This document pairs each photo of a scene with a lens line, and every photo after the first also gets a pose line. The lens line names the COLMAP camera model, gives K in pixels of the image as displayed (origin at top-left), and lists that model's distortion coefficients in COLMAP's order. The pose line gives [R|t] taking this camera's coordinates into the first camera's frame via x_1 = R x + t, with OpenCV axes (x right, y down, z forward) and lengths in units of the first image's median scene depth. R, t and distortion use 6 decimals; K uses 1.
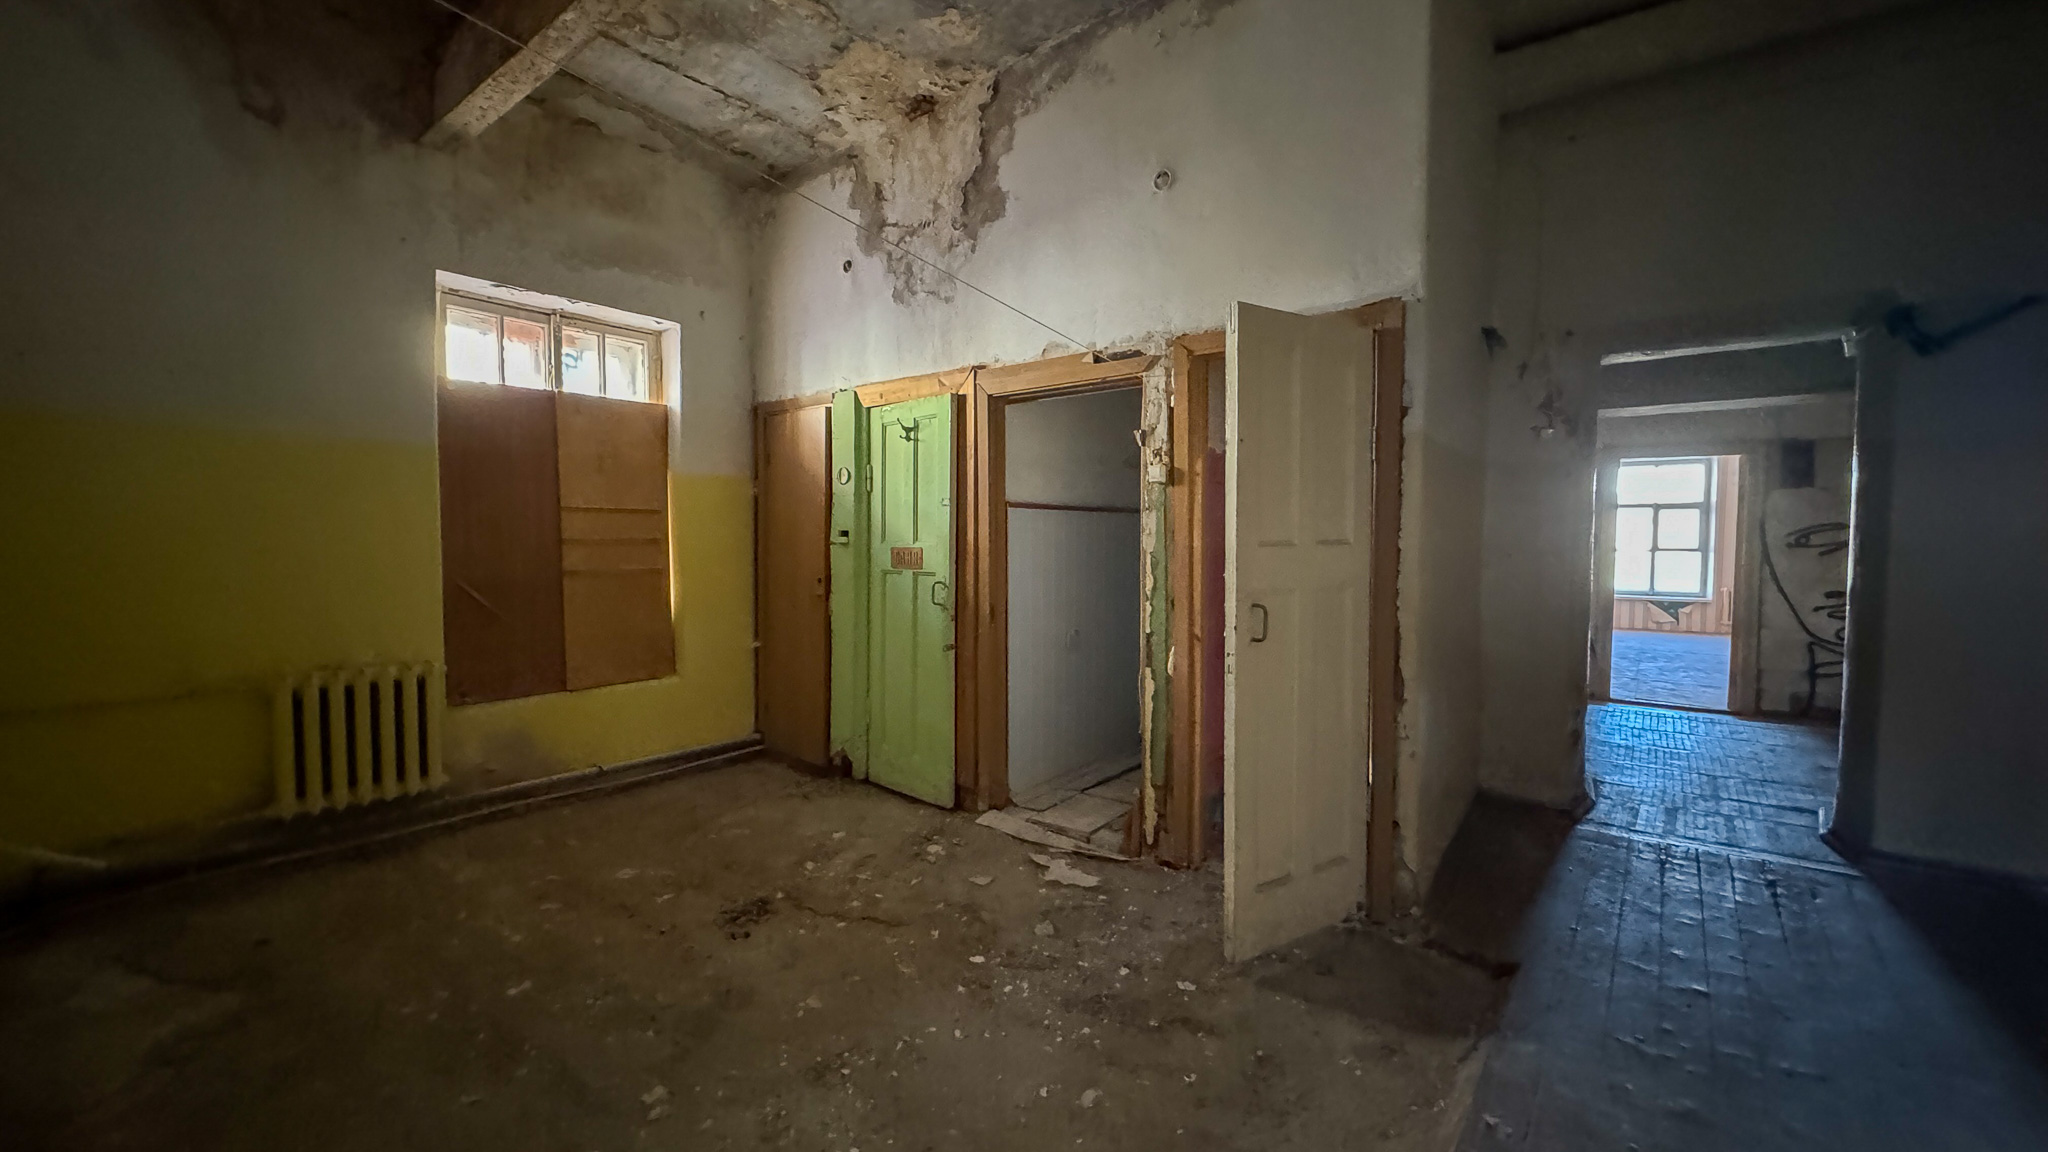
lens RADIAL K [[813.3, 0, 1024.0], [0, 813.3, 576.0], [0, 0, 1]] dist [-0.000454, -0.000113]
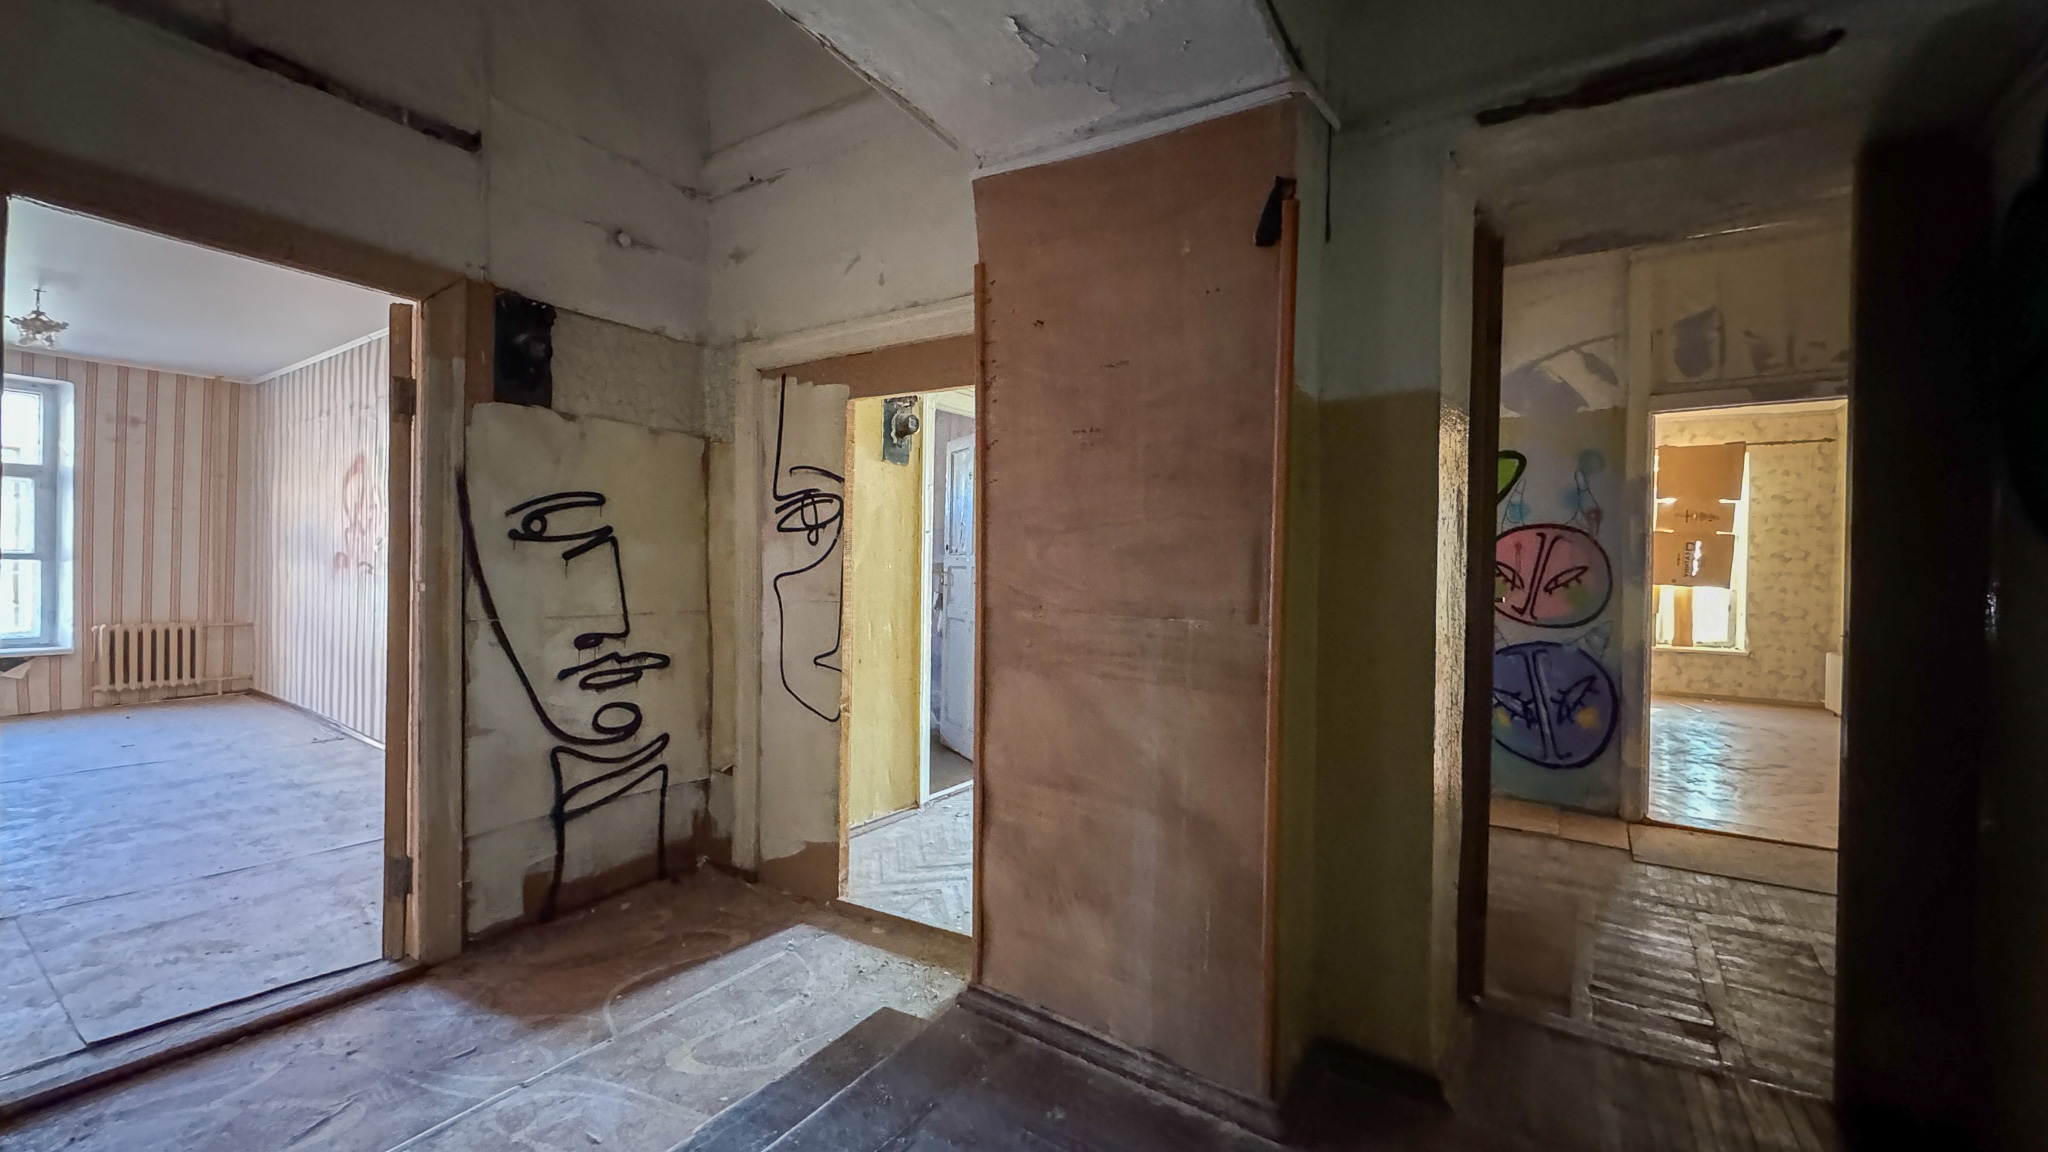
lens RADIAL K [[772.3, 0, 1024.0], [0, 772.3, 576.0], [0, 0, 1]] dist [0.000272, 0.000002]
pose [[-0.094305, -0.018813, 0.995366, 0.509148], [0.033676, 0.999189, 0.022075, -0.016257], [-0.994974, 0.035601, -0.093595, 0.770354]]
